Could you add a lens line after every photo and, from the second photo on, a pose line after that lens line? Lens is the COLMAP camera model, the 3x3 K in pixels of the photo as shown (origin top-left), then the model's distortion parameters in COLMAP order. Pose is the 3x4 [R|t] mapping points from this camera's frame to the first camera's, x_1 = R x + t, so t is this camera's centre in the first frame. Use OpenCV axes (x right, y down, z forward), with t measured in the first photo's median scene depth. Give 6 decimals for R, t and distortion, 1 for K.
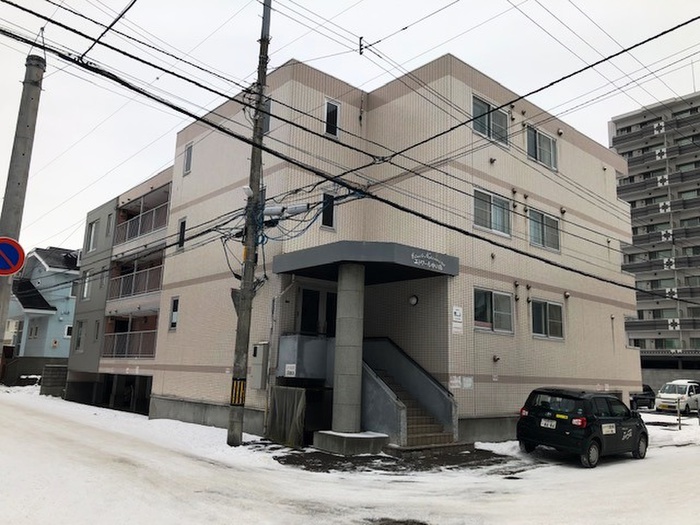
lens RADIAL K [[580.6, 0, 350.5], [0, 580.6, 243.8], [0, 0, 1]] dist [0.026574, 0.000464]
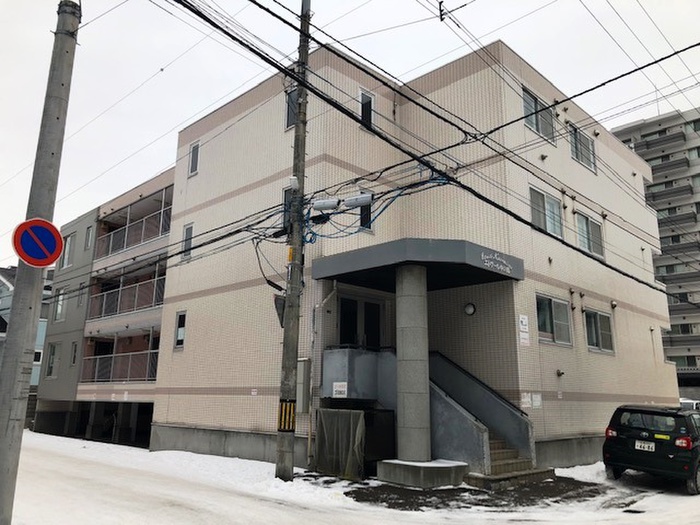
lens RADIAL K [[580.6, 0, 350.5], [0, 580.6, 243.8], [0, 0, 1]] dist [0.026574, 0.000464]
pose [[0.997685, -0.000747, 0.067994, -0.143505], [0.003504, 0.999176, -0.040444, 0.034937], [-0.067908, 0.040589, 0.996866, 0.123465]]
